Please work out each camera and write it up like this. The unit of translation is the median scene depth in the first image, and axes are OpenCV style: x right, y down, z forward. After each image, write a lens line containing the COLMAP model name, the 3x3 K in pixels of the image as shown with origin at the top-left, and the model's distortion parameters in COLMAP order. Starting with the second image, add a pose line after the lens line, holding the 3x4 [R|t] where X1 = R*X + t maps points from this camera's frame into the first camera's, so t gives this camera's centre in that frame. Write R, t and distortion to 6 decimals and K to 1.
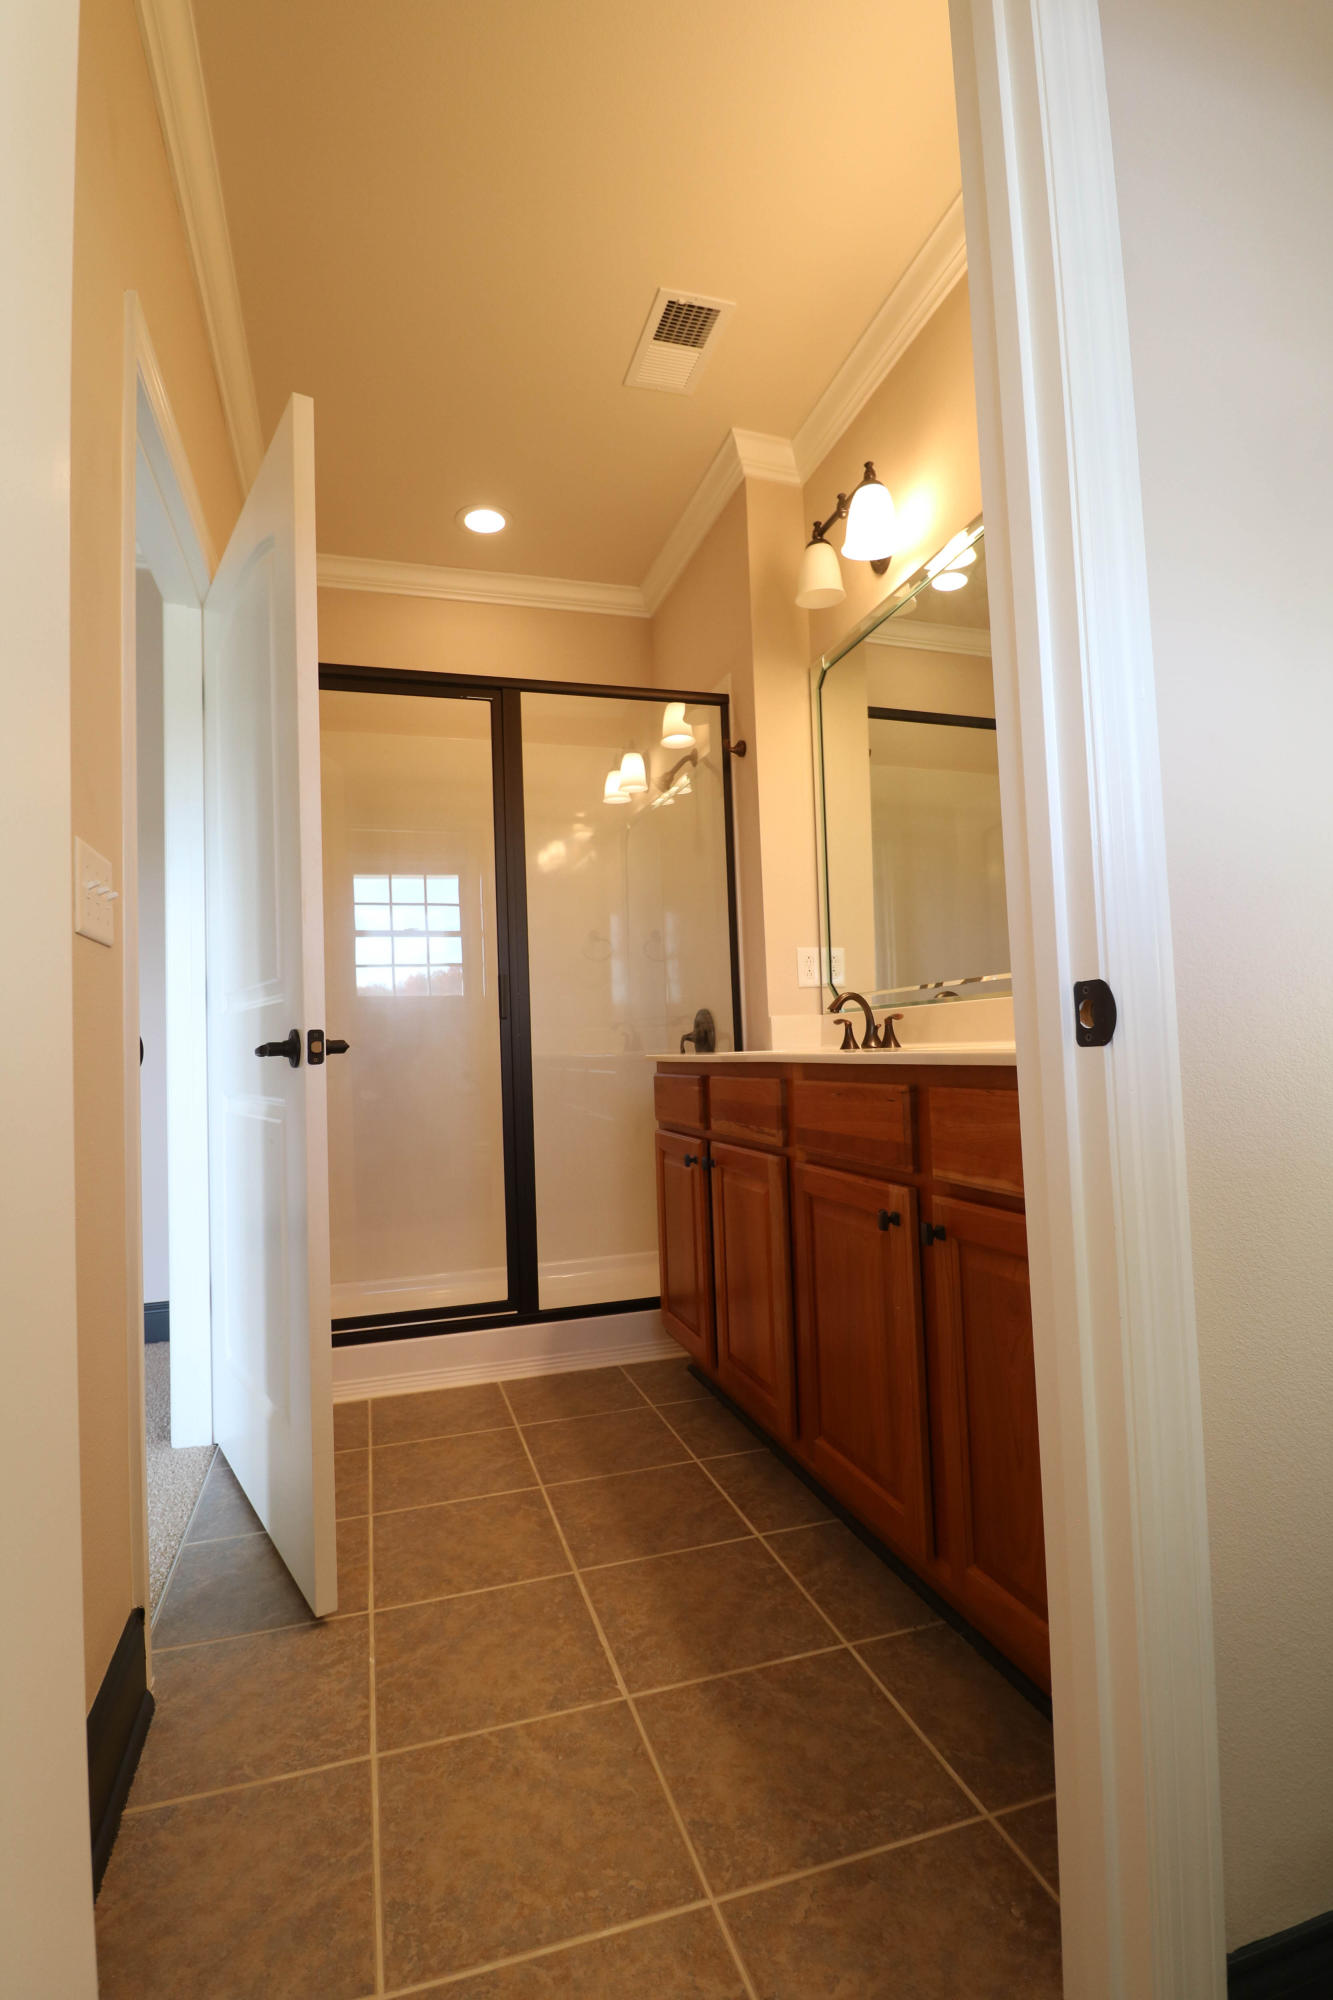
lens RADIAL K [[951.2, 0, 658.9], [0, 951.2, 1000.4], [0, 0, 1]] dist [0.000255, -0.009825]
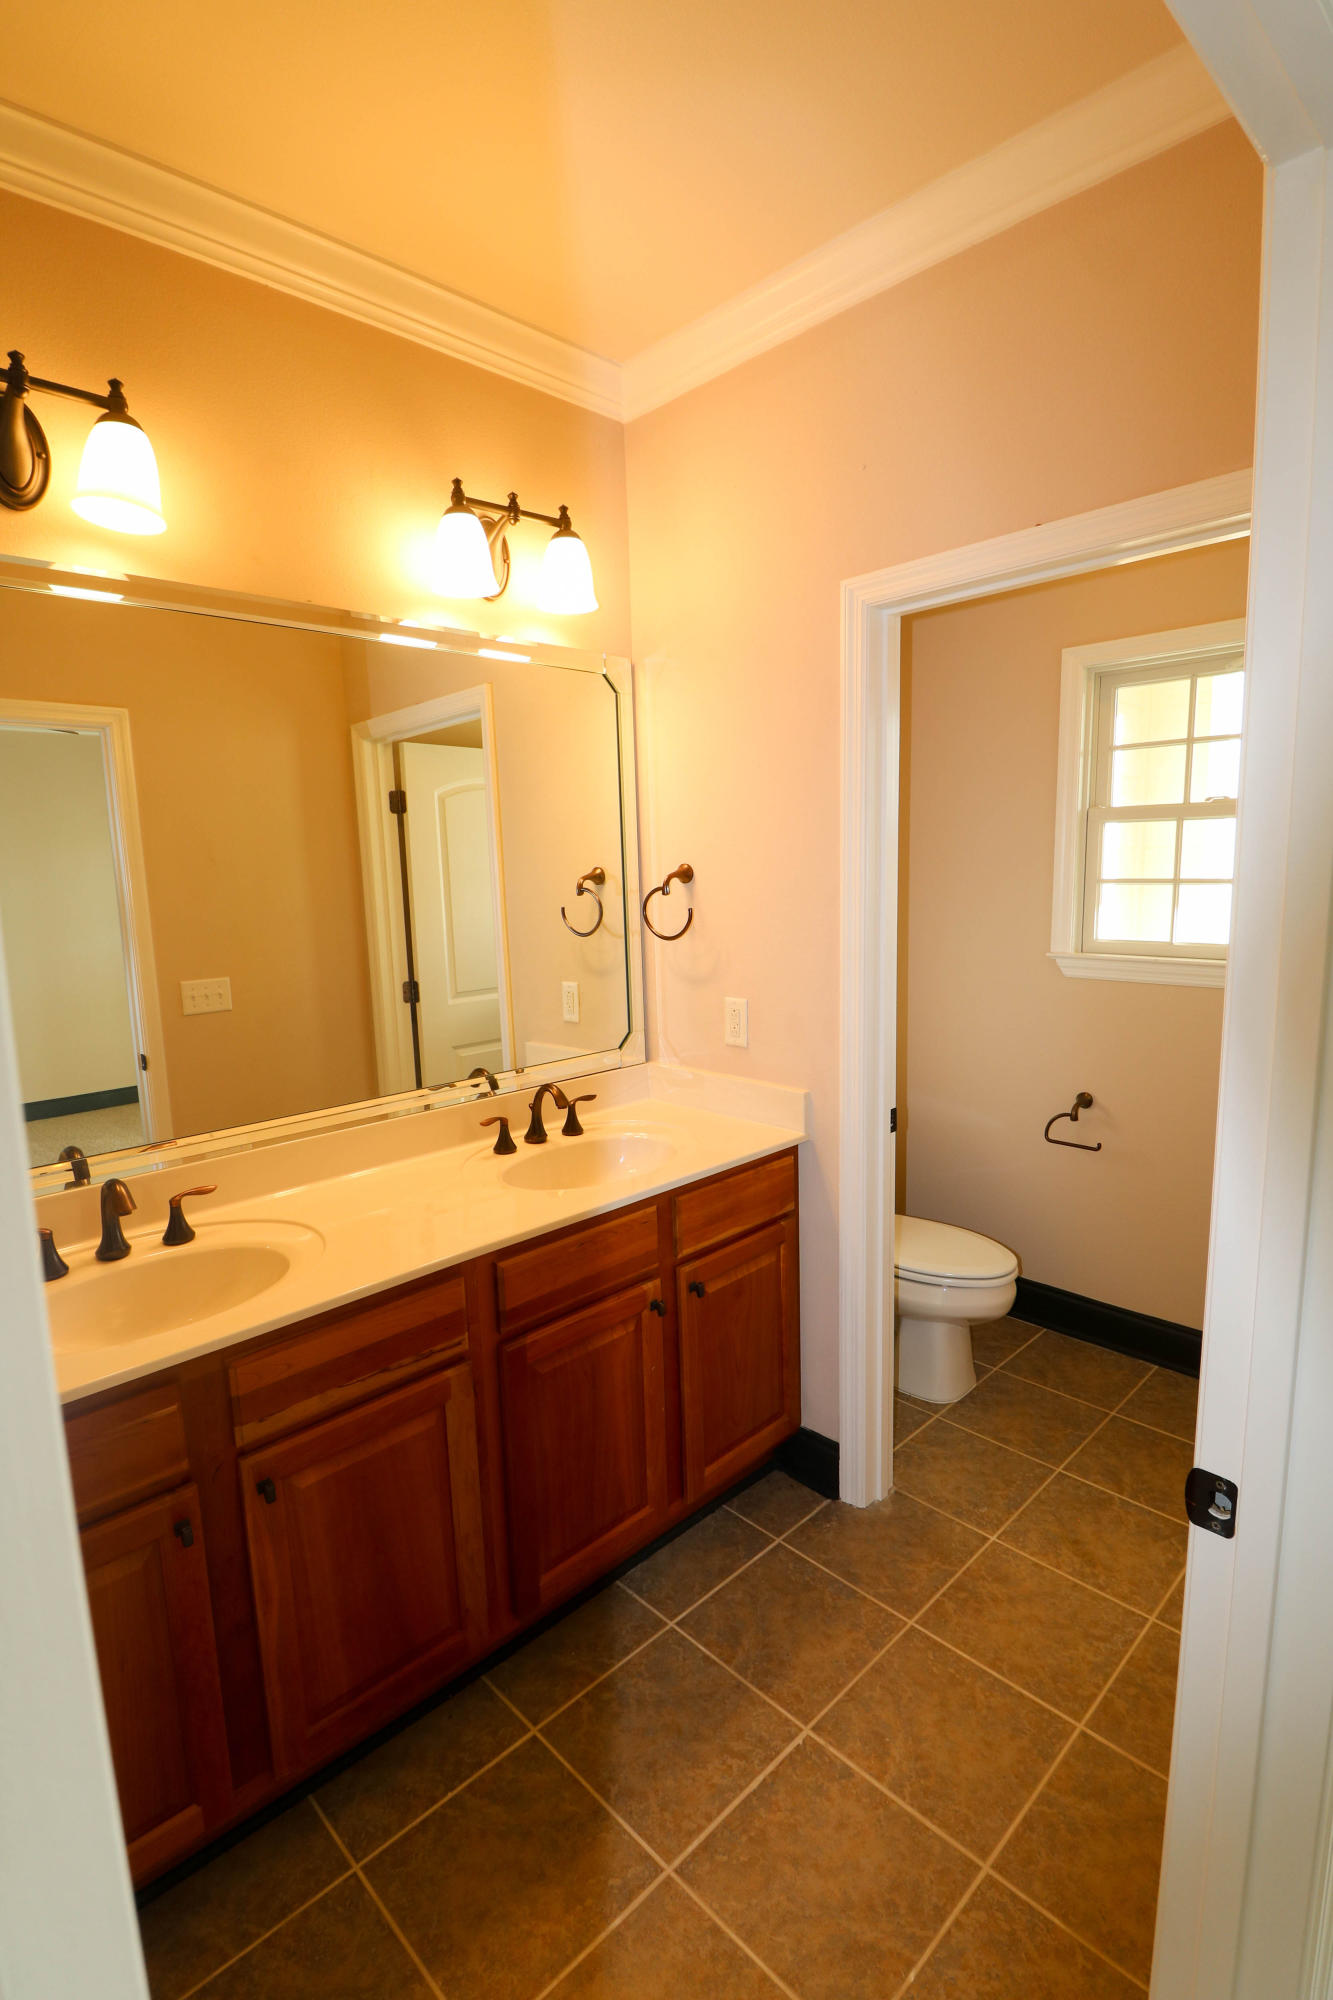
lens RADIAL K [[951.2, 0, 658.9], [0, 951.2, 1000.4], [0, 0, 1]] dist [0.000255, -0.009825]
pose [[-0.443712, -0.076296, 0.892916, -1.059867], [0.004210, 0.996181, 0.087211, -0.364608], [-0.896160, 0.042456, -0.441696, 1.797448]]
